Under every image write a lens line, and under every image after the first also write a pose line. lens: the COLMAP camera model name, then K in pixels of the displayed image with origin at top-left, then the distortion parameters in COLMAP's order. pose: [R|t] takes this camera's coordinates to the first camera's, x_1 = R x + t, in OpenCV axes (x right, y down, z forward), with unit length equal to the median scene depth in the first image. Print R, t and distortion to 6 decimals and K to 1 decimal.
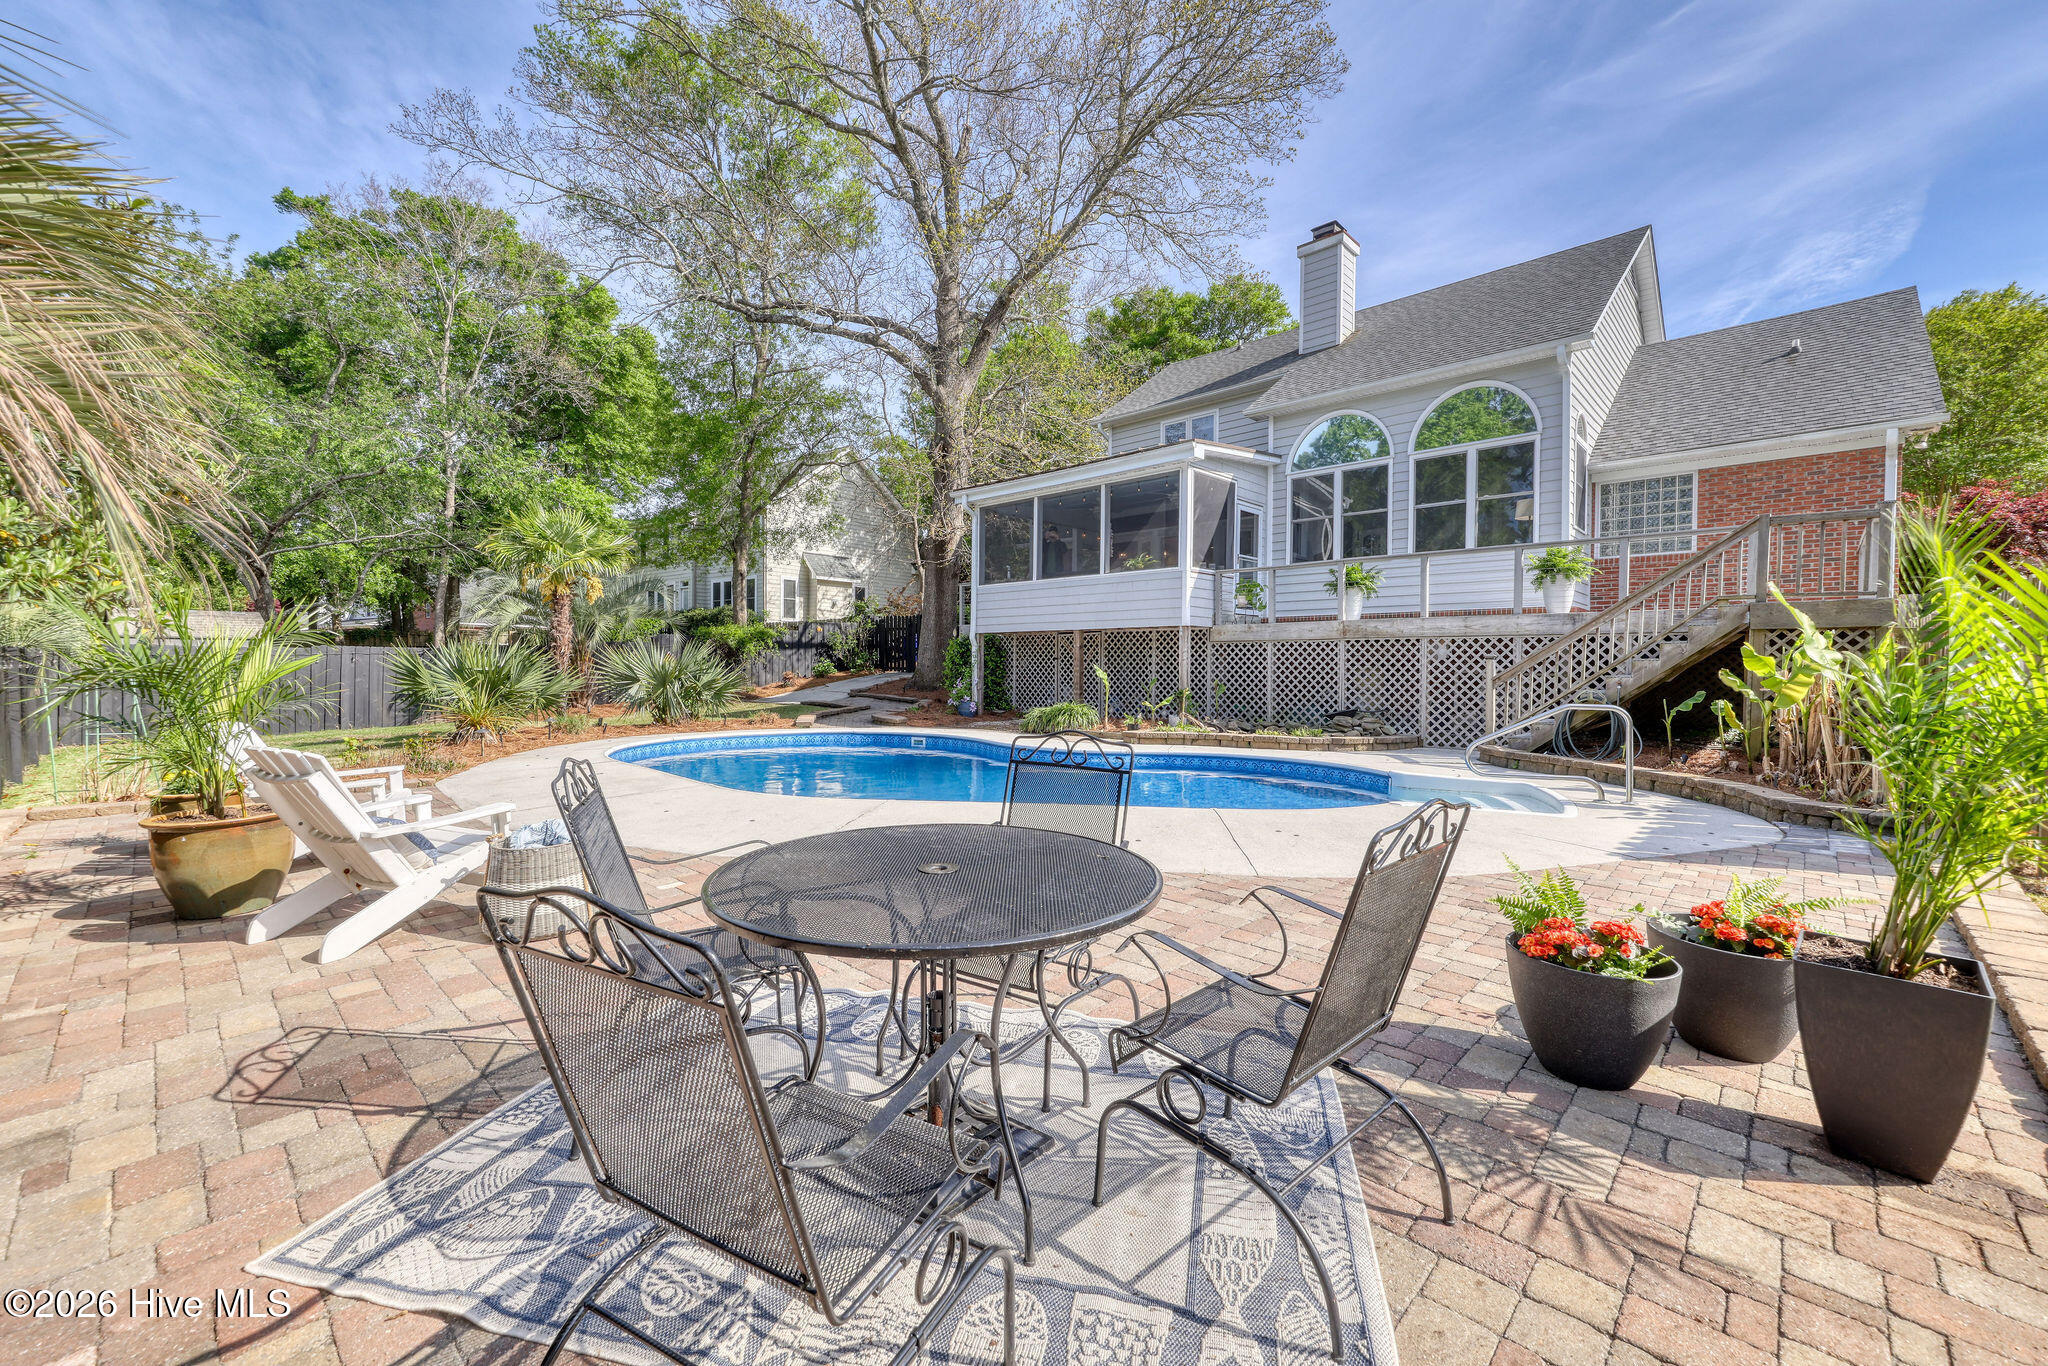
lens RADIAL K [[830.6, 0, 1017.7], [0, 830.6, 686.3], [0, 0, 1]] dist [-0.000463, -0.000069]
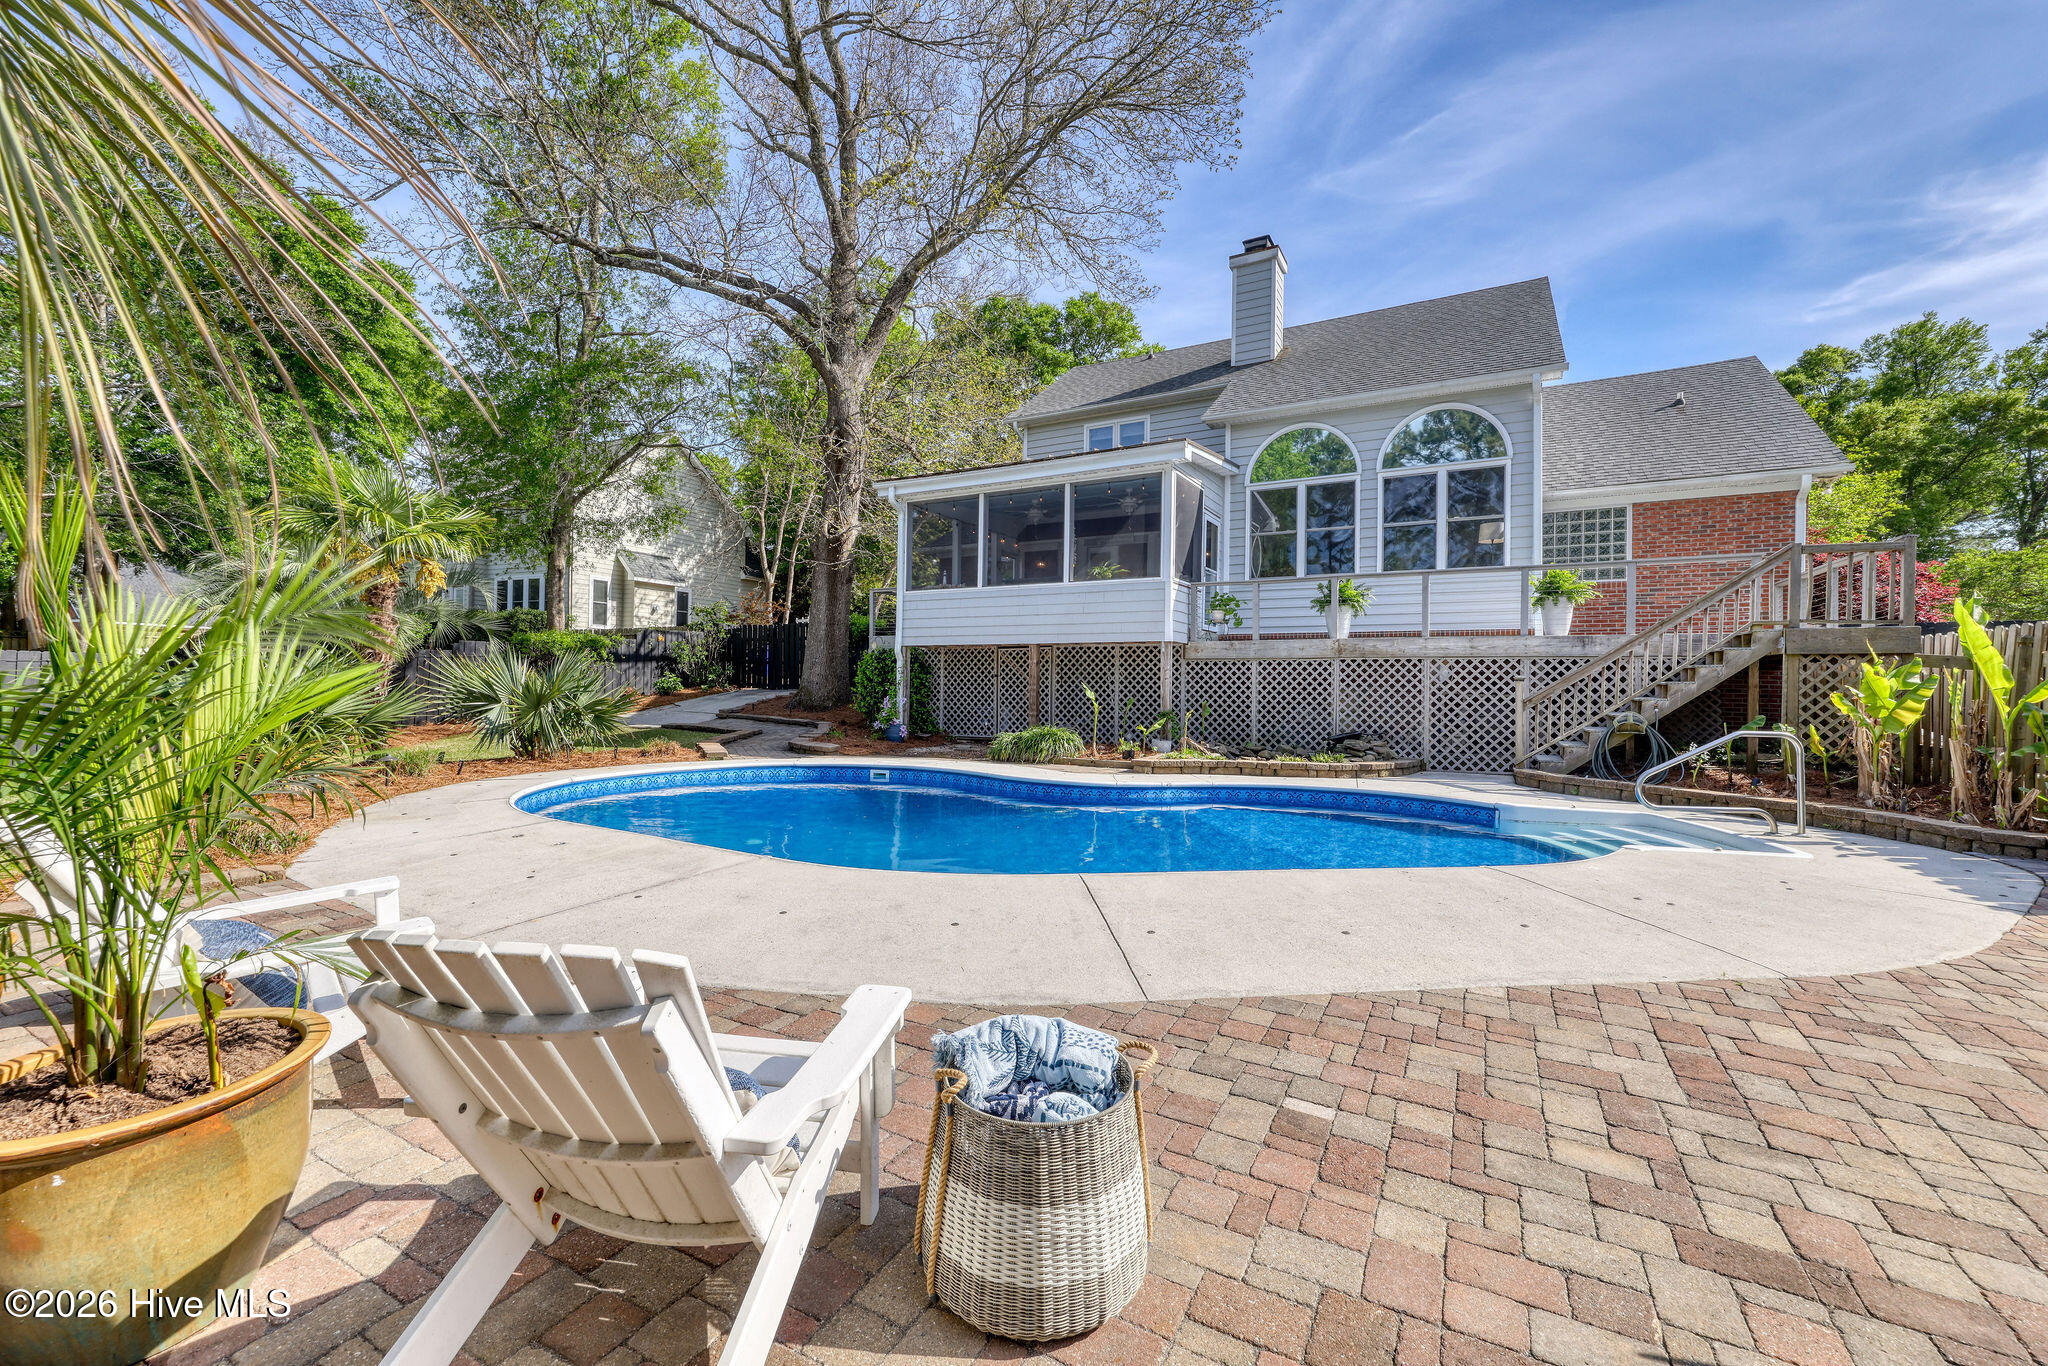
lens RADIAL K [[842.6, 0, 1024.5], [0, 842.6, 680.4], [0, 0, 1]] dist [0.002297, 0.001410]
pose [[0.967785, 0.006797, 0.251685, -0.168286], [0.000014, 0.999634, -0.027048, -0.004413], [-0.251777, 0.026180, 0.967431, 0.131145]]
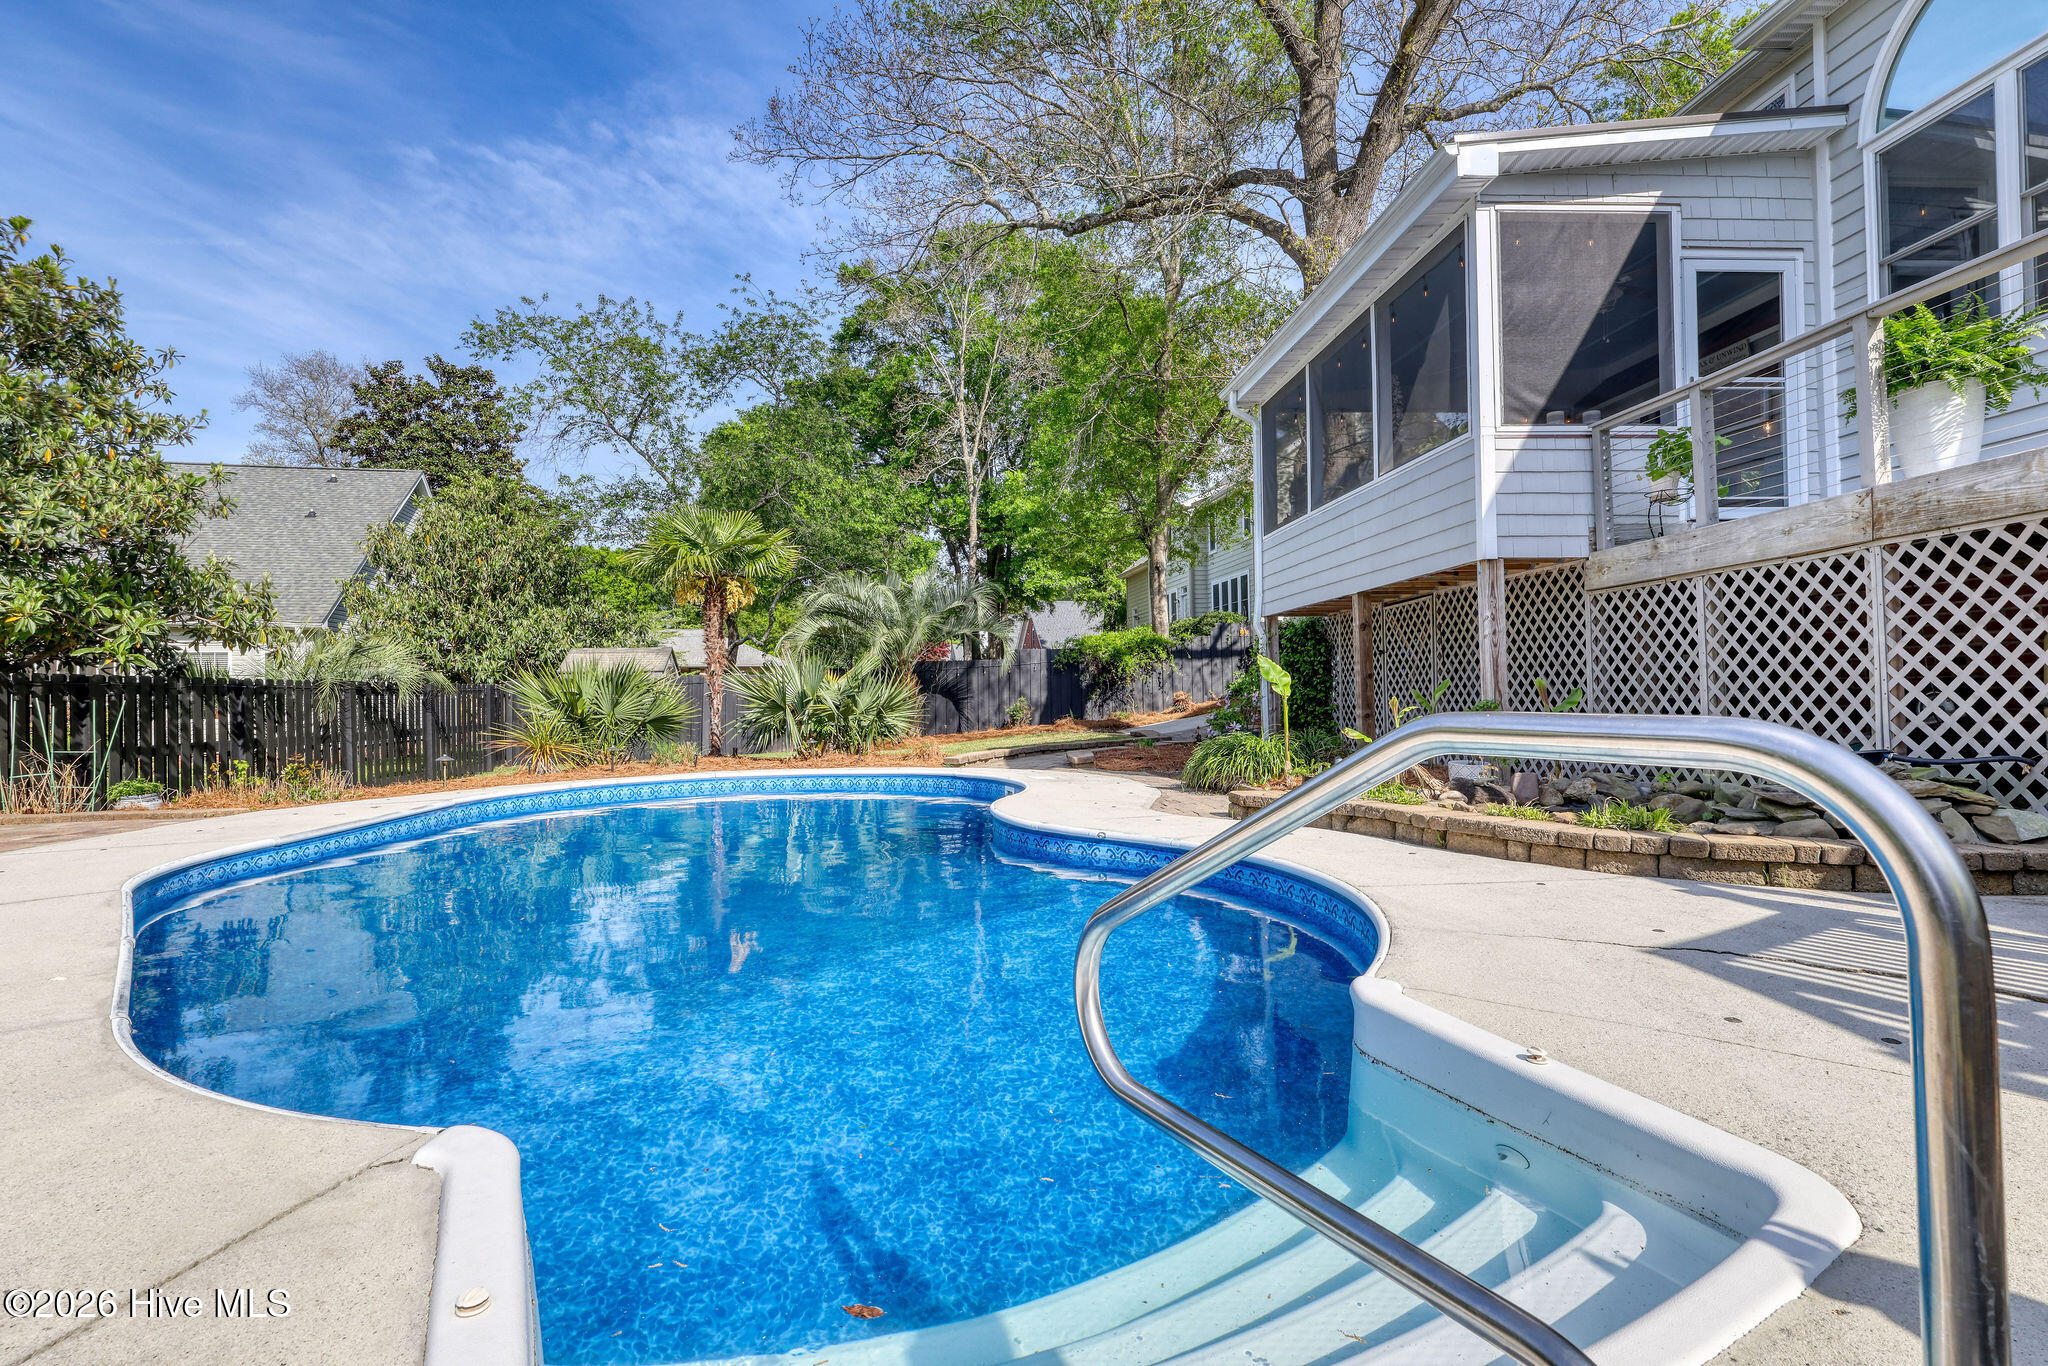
lens RADIAL K [[992.7, 0, 1042.4], [0, 992.7, 687.2], [0, 0, 1]] dist [0.014342, 0.000523]
pose [[0.757456, -0.029836, -0.652204, 0.336904], [0.014369, 0.999475, -0.029035, 0.007299], [0.652728, 0.012621, 0.757487, 0.397919]]
